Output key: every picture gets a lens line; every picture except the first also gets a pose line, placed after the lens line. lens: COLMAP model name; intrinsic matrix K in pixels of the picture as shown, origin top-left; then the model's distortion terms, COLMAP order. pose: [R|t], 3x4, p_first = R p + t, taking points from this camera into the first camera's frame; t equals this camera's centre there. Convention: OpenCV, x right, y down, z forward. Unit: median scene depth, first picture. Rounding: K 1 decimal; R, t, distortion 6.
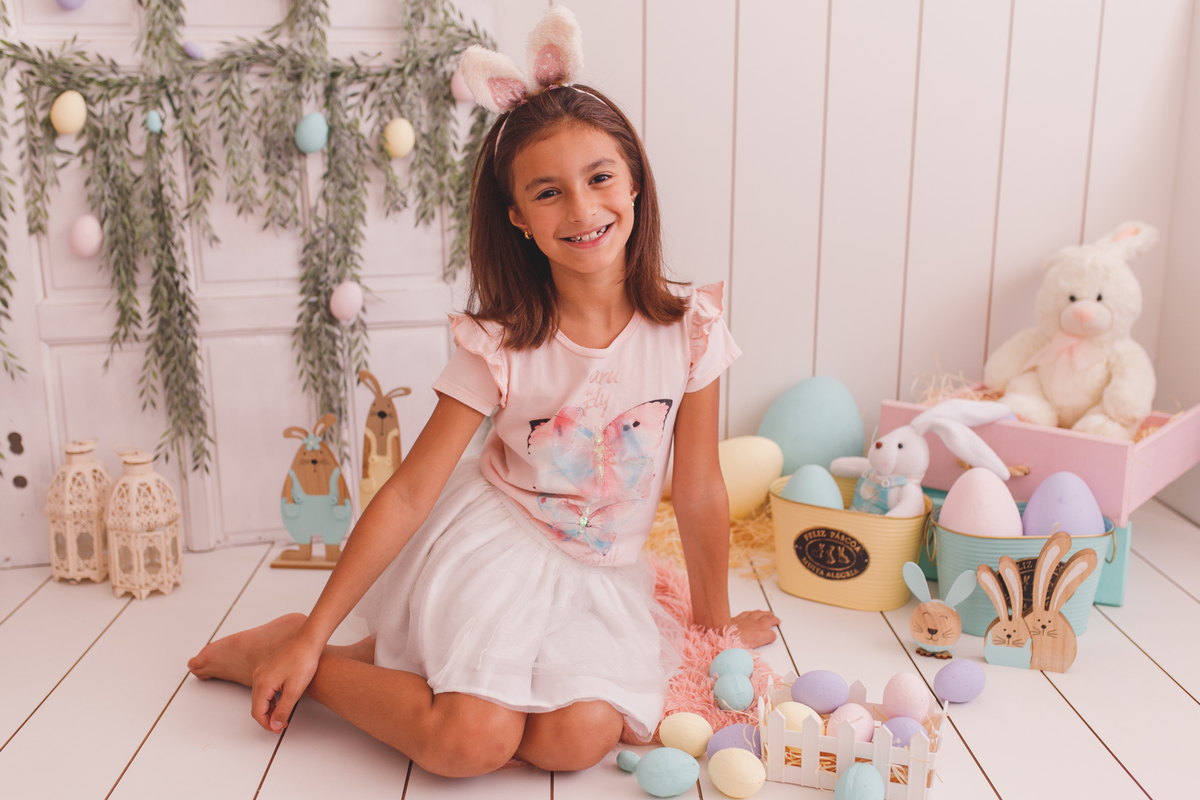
lens RADIAL K [[1276.1, 0, 569.1], [0, 1276.1, 439.4], [0, 0, 1]] dist [-0.007809, 0.000000]
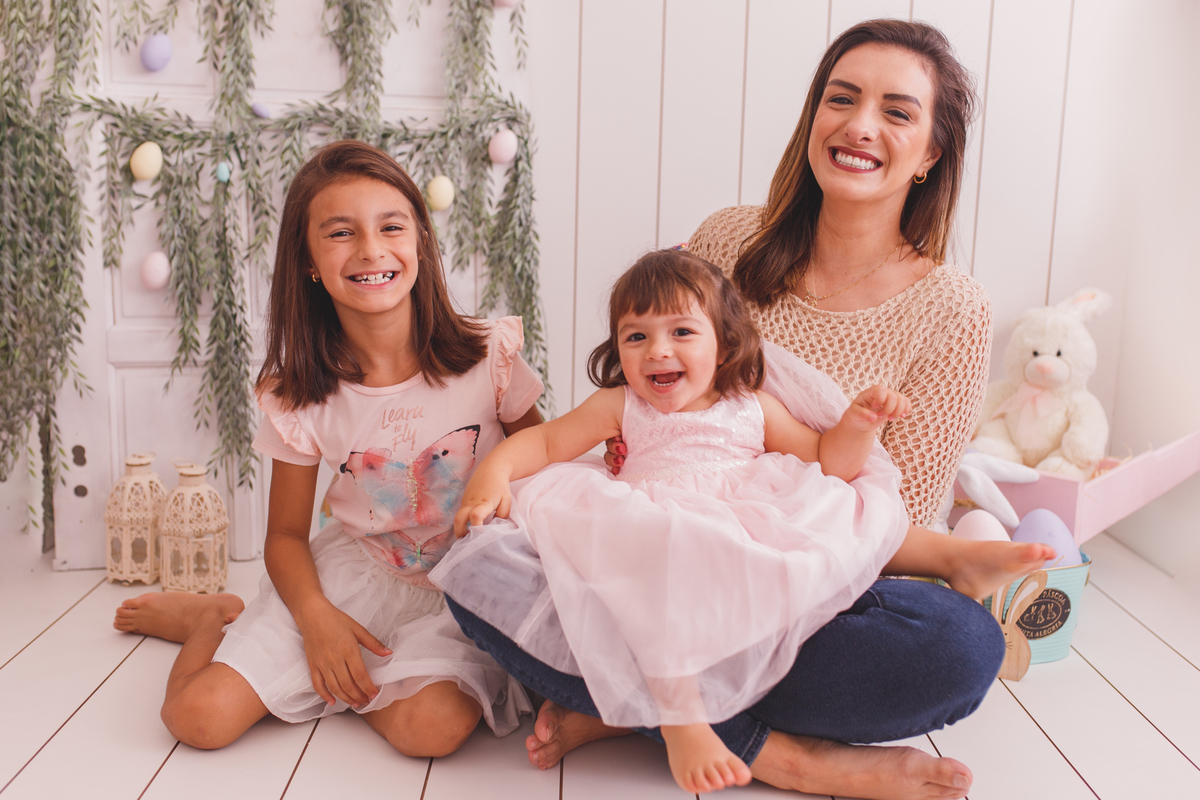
lens RADIAL K [[1276.1, 0, 601.5], [0, 1276.1, 400.8], [0, 0, 1]] dist [-0.007809, 0.000000]
pose [[0.999426, 0.031043, 0.013574, -0.001497], [-0.029922, 0.996645, -0.076175, 0.026819], [-0.015894, 0.075725, 0.997002, -0.106945]]
